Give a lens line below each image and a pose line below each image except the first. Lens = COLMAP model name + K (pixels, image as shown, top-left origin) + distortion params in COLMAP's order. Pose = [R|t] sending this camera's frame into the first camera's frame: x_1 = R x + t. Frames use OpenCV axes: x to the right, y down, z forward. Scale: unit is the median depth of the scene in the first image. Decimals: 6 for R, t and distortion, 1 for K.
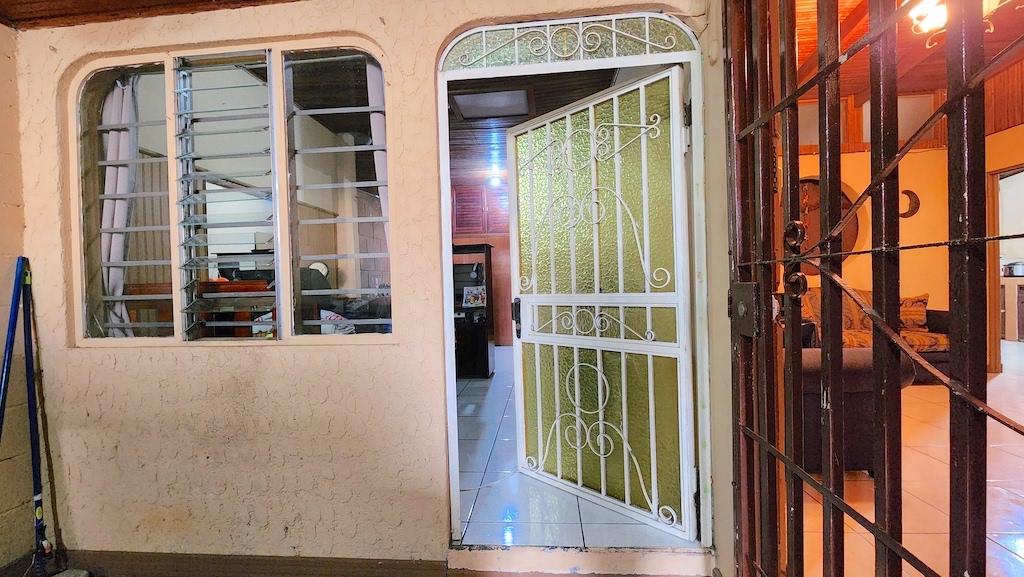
lens RADIAL K [[421.7, 0, 511.4], [0, 421.7, 290.2], [0, 0, 1]] dist [-0.008496, -0.000115]
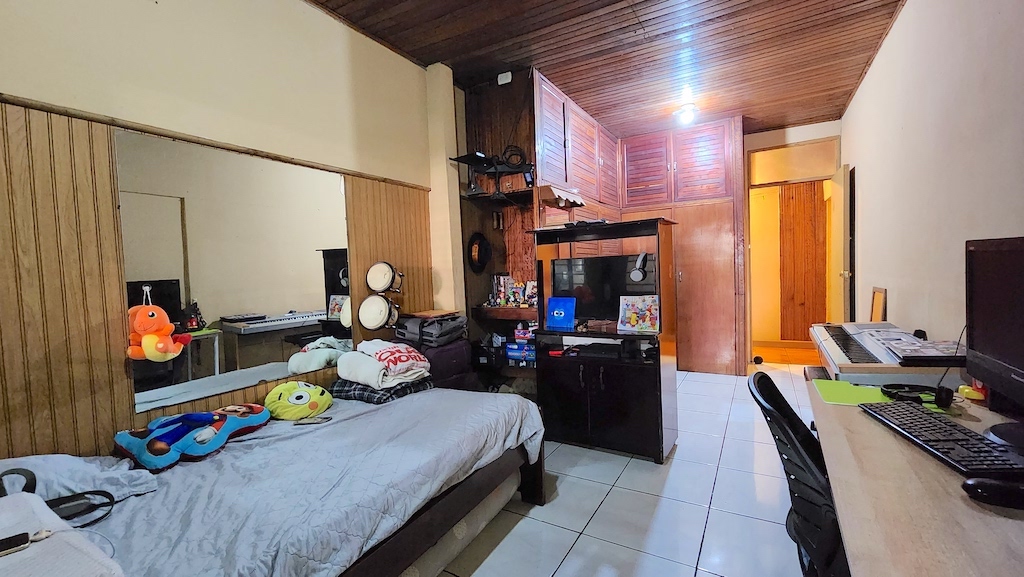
lens RADIAL K [[421.7, 0, 512.5], [0, 421.7, 294.9], [0, 0, 1]] dist [-0.008496, -0.000115]
pose [[0.900527, 0.015359, -0.434530, 0.005226], [0.010149, 0.998361, 0.056320, -0.043614], [0.434683, -0.055128, 0.898895, 0.423737]]
